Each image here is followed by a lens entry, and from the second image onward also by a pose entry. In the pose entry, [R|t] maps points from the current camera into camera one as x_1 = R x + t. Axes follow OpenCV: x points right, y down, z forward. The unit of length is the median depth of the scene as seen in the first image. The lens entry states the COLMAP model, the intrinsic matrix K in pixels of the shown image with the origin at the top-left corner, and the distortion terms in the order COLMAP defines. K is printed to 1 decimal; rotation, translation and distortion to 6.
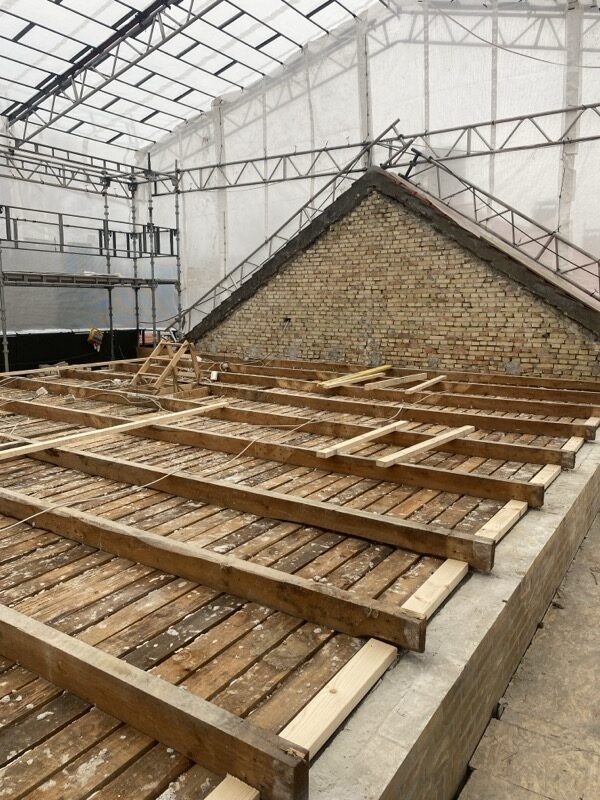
lens RADIAL K [[613.5, 0, 300.0], [0, 613.5, 400.0], [0, 0, 1]] dist [0.000270, -0.004561]
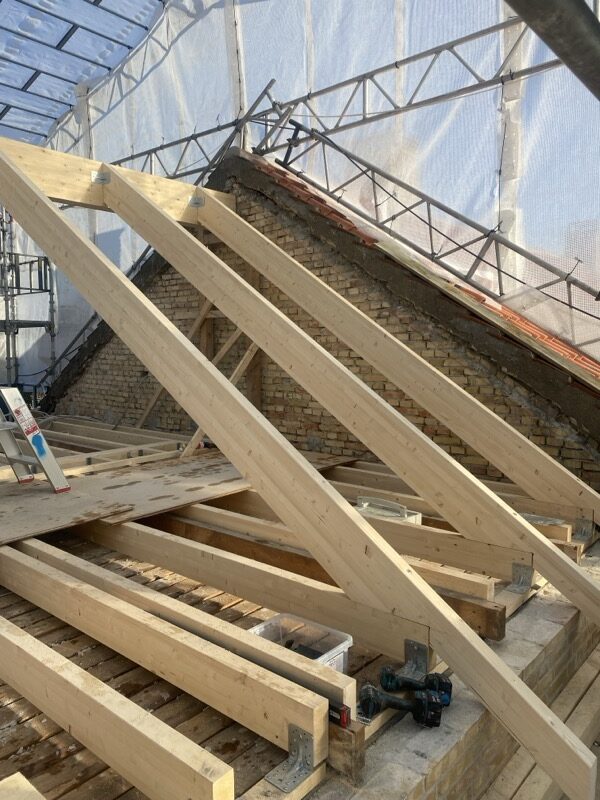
lens RADIAL K [[595.3, 0, 300.0], [0, 595.3, 400.0], [0, 0, 1]] dist [0.000510, -0.003874]
pose [[0.993098, 0.008551, -0.116973, 0.268682], [-0.016716, 0.997477, -0.068999, -0.062798], [0.116088, 0.070478, 0.990735, 0.380600]]
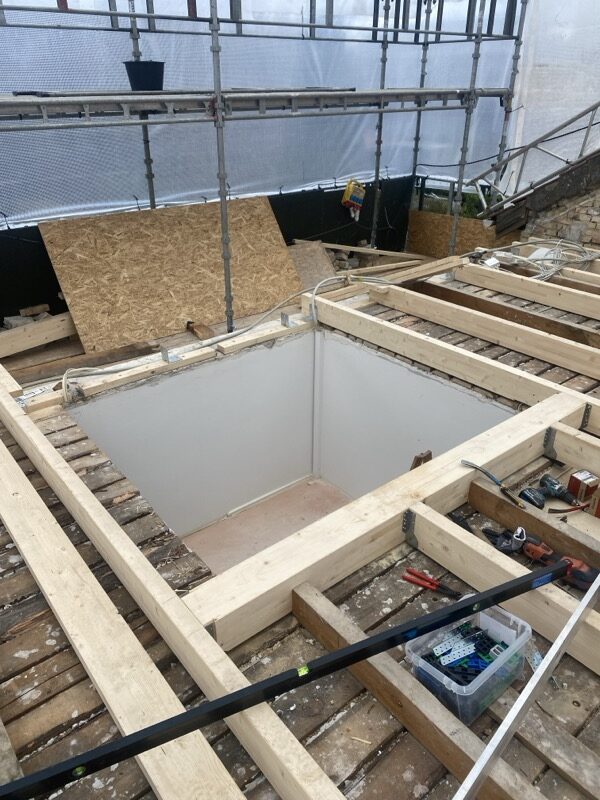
lens RADIAL K [[595.3, 0, 300.0], [0, 595.3, 400.0], [0, 0, 1]] dist [0.000510, -0.003874]
pose [[0.952809, 0.128880, -0.274856, -0.254032], [-0.033217, 0.944232, 0.327602, -0.133251], [0.301749, -0.303013, 0.903953, 0.505623]]
